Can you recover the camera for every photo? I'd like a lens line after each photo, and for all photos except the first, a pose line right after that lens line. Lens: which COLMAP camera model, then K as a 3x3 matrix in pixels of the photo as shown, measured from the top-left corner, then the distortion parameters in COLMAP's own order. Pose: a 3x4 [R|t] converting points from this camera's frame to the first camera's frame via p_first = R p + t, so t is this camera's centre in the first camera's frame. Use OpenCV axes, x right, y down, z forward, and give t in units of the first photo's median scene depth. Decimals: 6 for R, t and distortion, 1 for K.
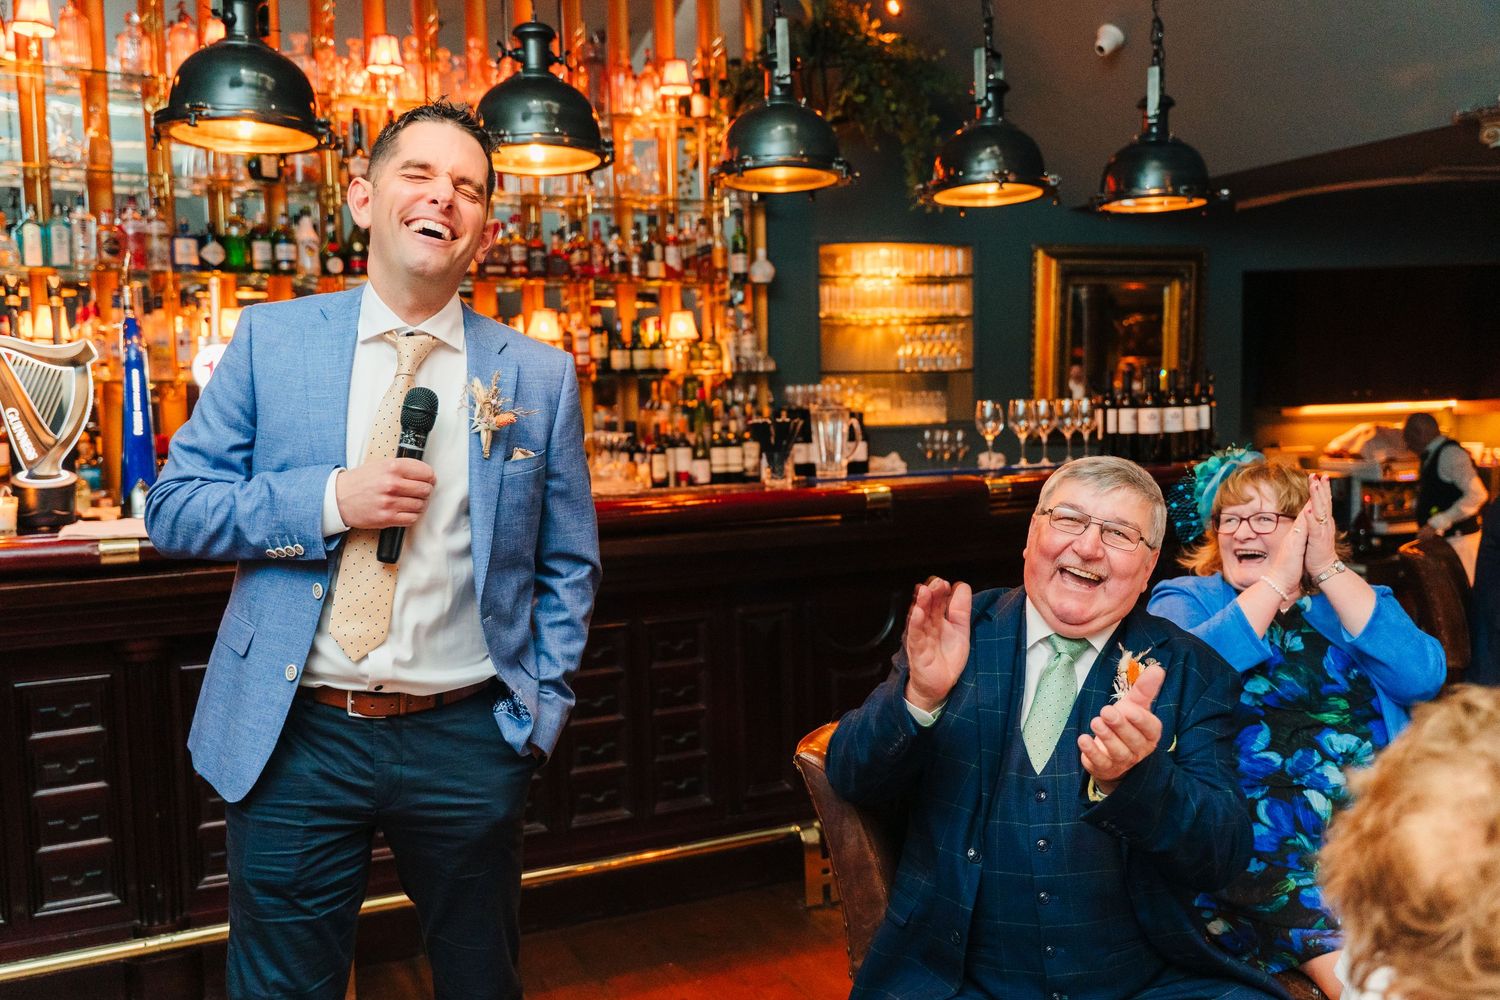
lens RADIAL K [[1301.1, 0, 738.4], [0, 1301.1, 506.2], [0, 0, 1]] dist [0.006542, -0.013900]
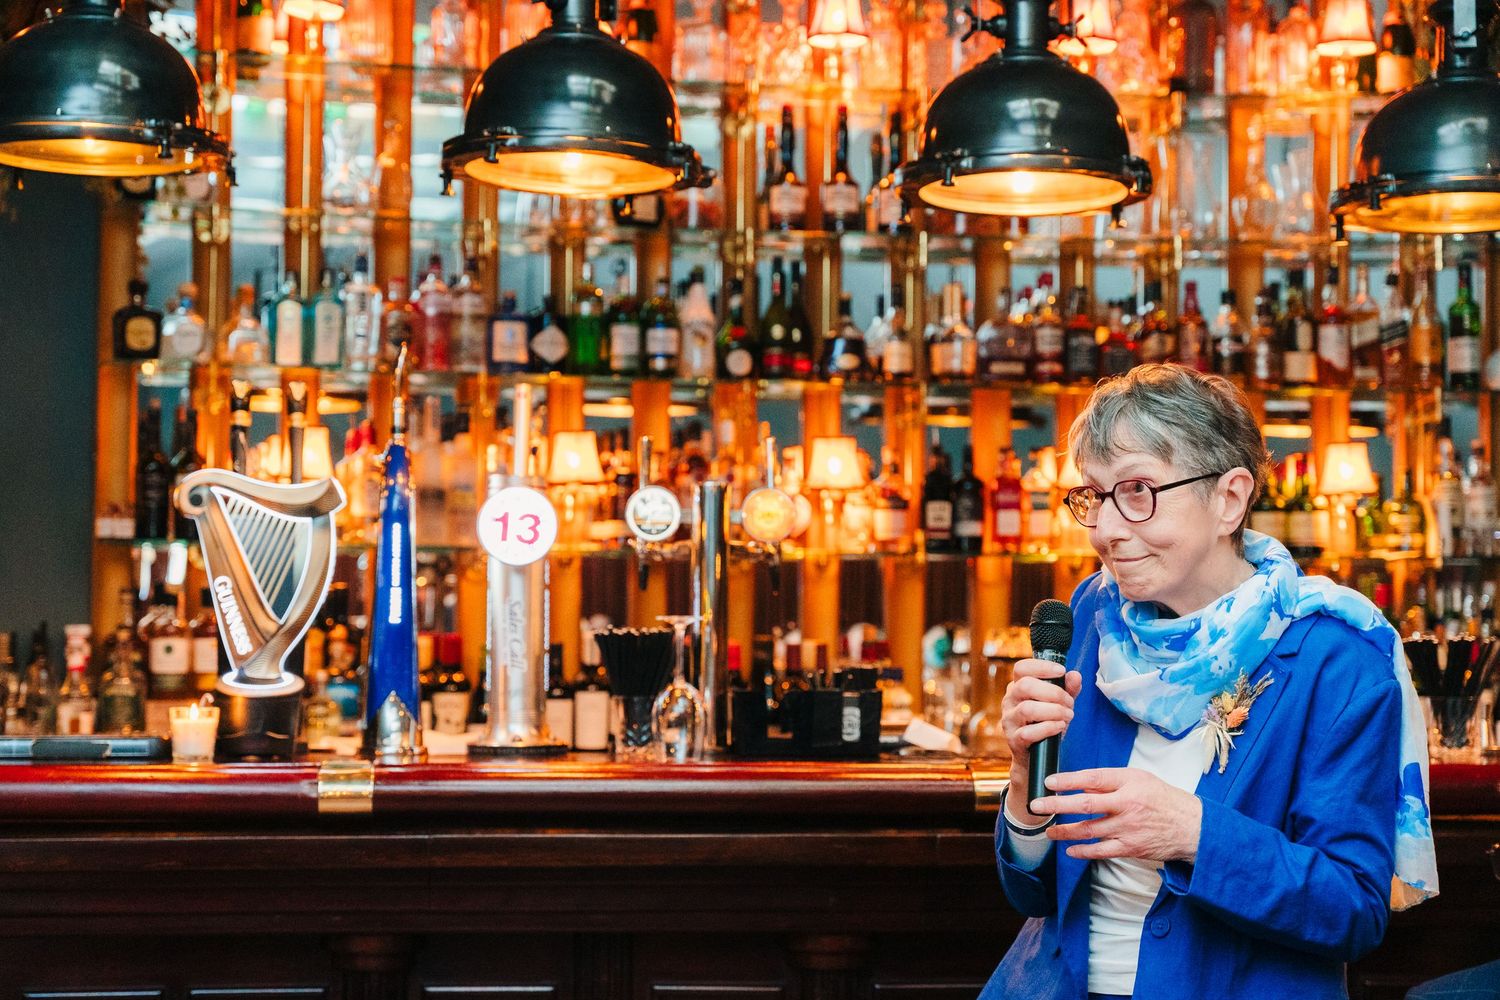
lens RADIAL K [[2546.1, 0, 713.1], [0, 2546.1, 498.8], [0, 0, 1]] dist [0.047354, 0.070192]
pose [[0.942609, 0.014503, -0.333584, 0.070317], [-0.056470, 0.991589, -0.116457, 0.014210], [0.329089, 0.128611, 0.935500, -0.091444]]
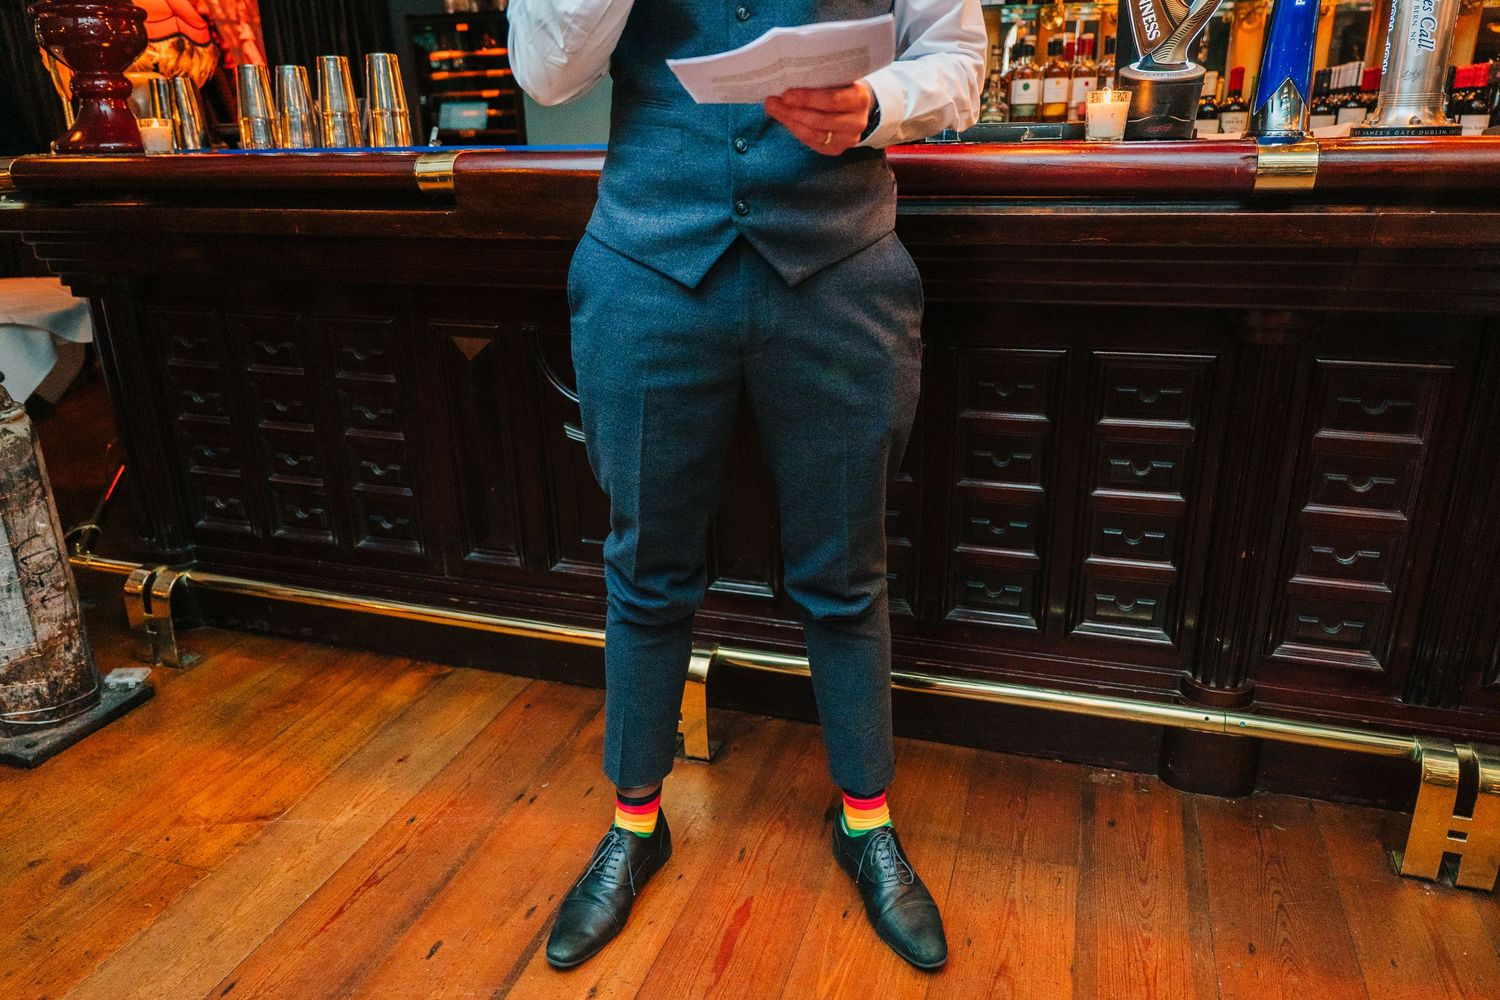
lens RADIAL K [[1056.4, 0, 750.0], [0, 1056.4, 500.0], [0, 0, 1]] dist [-0.004936, -0.003549]
pose [[0.740183, 0.234881, -0.630047, -0.164311], [-0.057647, 0.955722, 0.288569, 0.030256], [0.669930, -0.177273, 0.720950, 0.225948]]
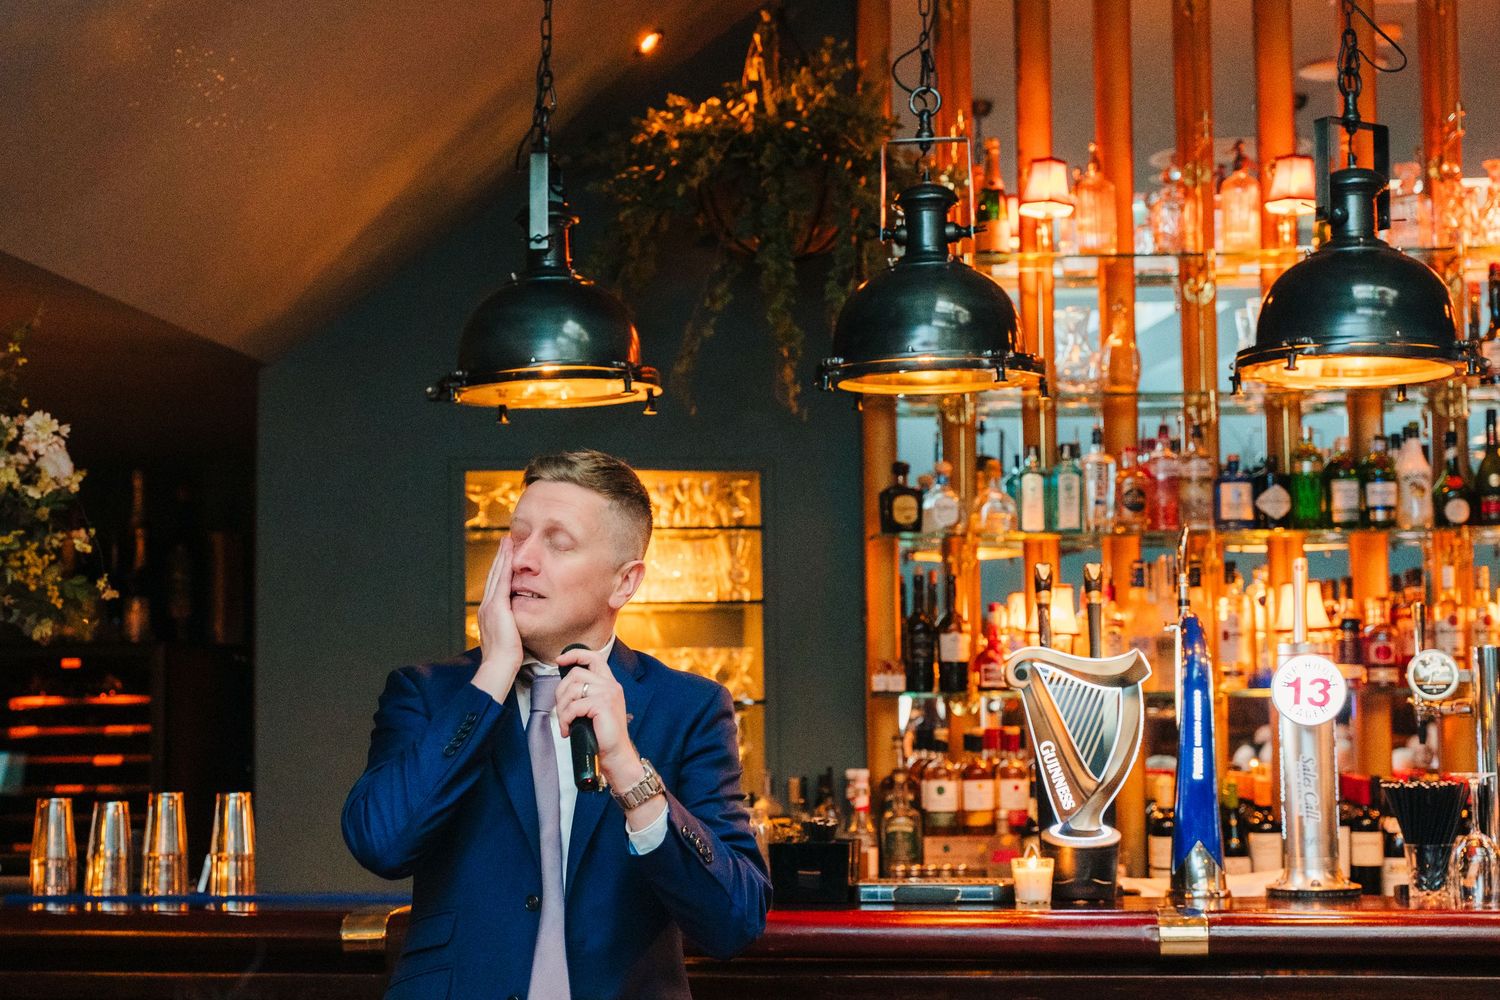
lens RADIAL K [[2431.2, 0, 661.9], [0, 2431.2, 551.9], [0, 0, 1]] dist [0.012718, -0.001542]
pose [[0.825816, -0.024157, -0.563422, 0.036761], [-0.055402, 0.990774, -0.123684, 0.002368], [0.561211, 0.133355, 0.816859, -0.180456]]
